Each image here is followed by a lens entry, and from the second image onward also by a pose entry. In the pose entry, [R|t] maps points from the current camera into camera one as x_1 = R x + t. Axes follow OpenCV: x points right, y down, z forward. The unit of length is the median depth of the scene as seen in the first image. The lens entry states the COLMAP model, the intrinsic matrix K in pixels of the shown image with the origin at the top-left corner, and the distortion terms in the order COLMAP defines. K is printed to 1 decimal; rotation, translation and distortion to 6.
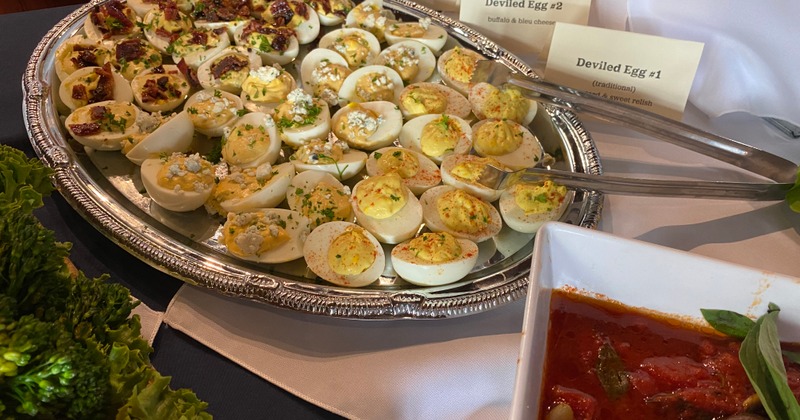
lens RADIAL K [[619.3, 0, 400.0], [0, 619.3, 208.8], [0, 0, 1]] dist [0.002904, 0.010821]
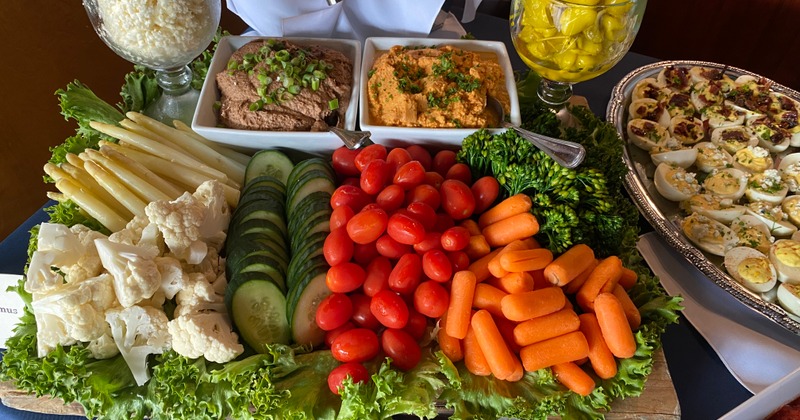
lens RADIAL K [[619.3, 0, 399.6], [0, 619.3, 211.8], [0, 0, 1]] dist [0.002904, 0.010821]
pose [[0.698765, 0.507113, -0.504543, 0.010599], [-0.536147, 0.838189, 0.099924, 0.222932], [0.473575, 0.200686, 0.857585, -0.685491]]
